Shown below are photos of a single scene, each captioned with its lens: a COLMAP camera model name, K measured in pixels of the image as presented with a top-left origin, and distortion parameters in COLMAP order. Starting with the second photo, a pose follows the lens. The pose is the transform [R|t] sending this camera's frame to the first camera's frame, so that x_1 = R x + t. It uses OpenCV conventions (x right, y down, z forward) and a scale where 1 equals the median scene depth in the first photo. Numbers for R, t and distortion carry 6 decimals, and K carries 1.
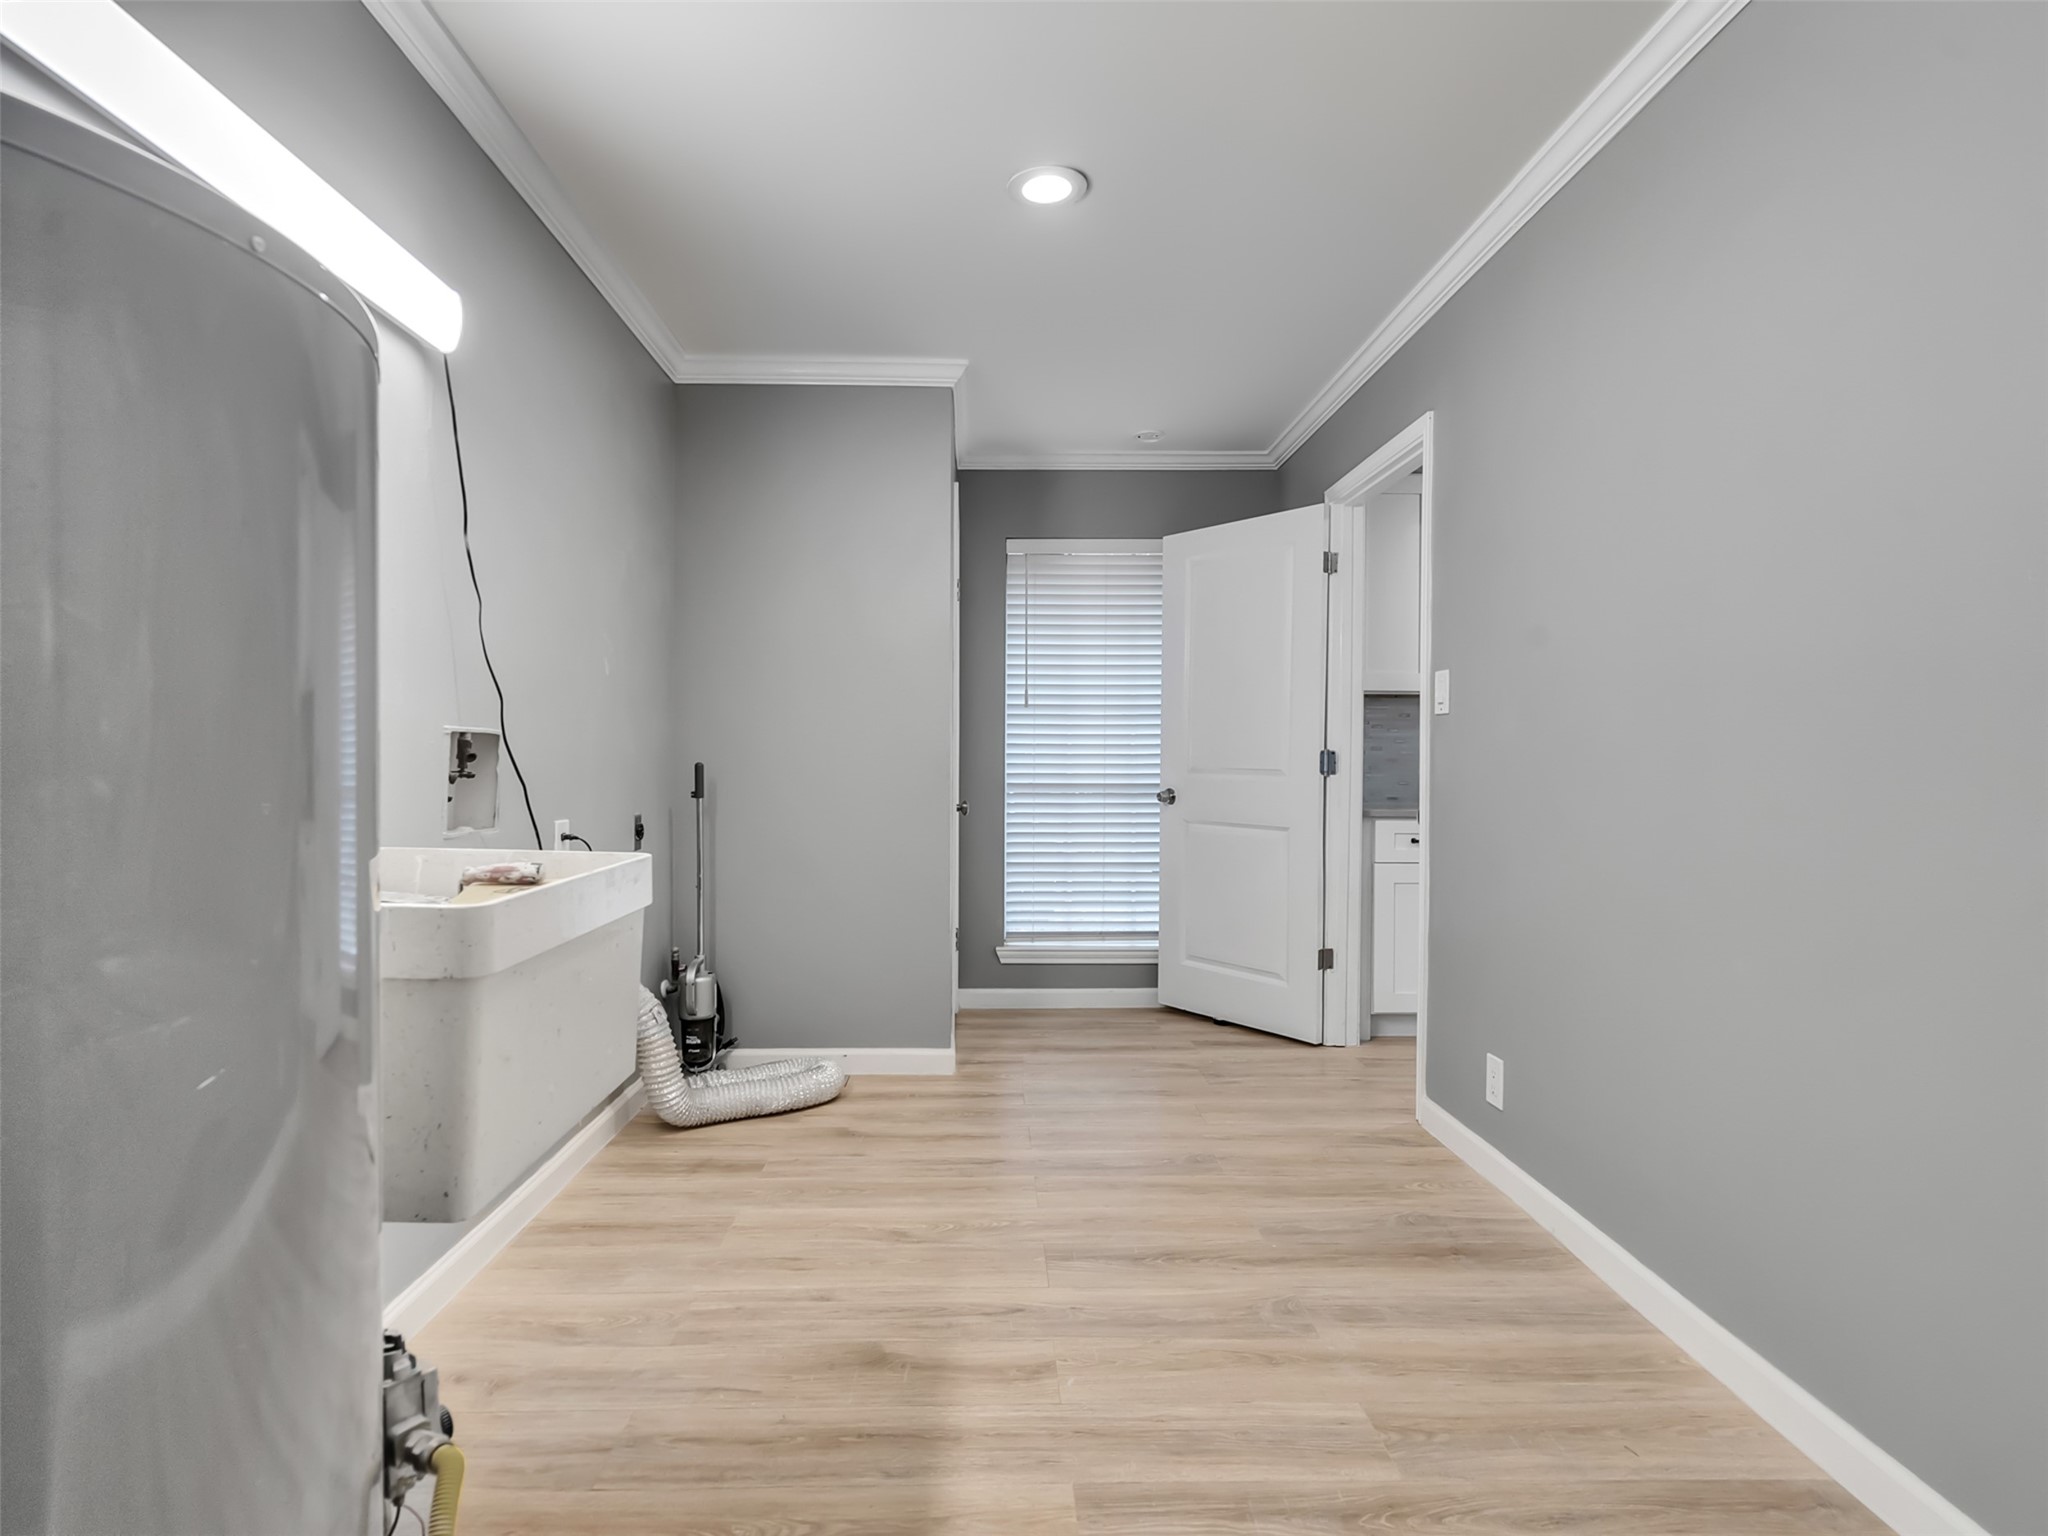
lens RADIAL K [[1048.0, 0, 1019.6], [0, 1048.0, 762.7], [0, 0, 1]] dist [-0.009352, 0.006031]
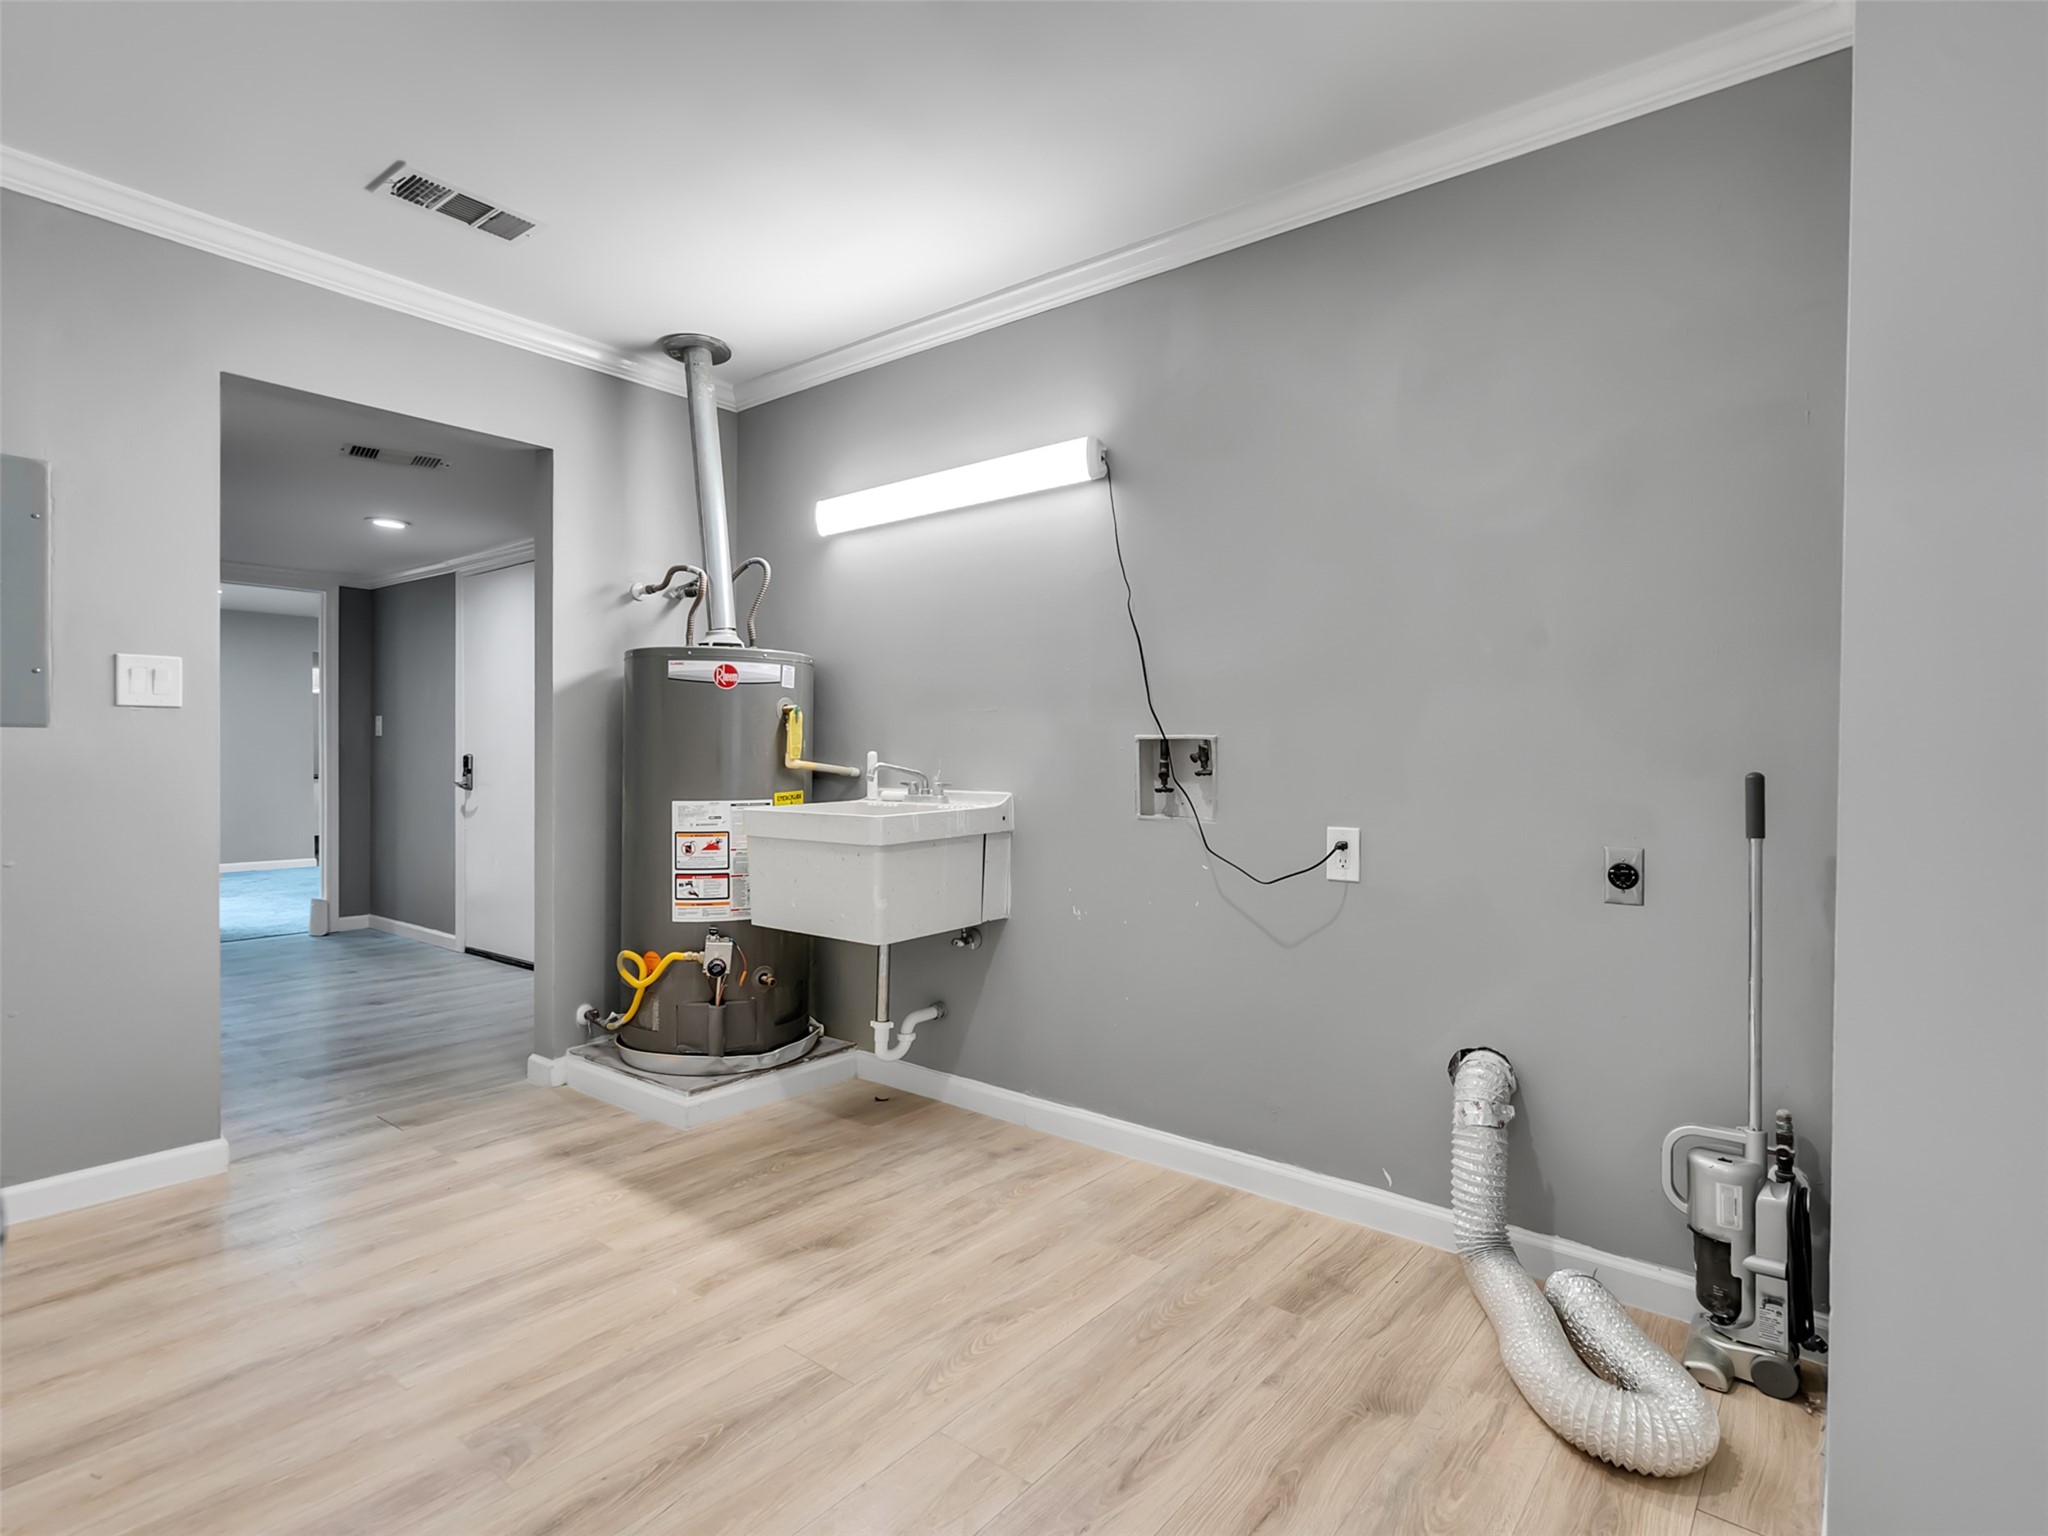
lens RADIAL K [[1048.0, 0, 1022.2], [0, 1048.0, 762.6], [0, 0, 1]] dist [-0.009352, 0.006031]
pose [[-0.645062, -0.000213, -0.764130, 0.615616], [-0.012450, 0.999870, 0.010232, -0.017963], [0.764029, 0.016114, -0.644981, 1.812911]]
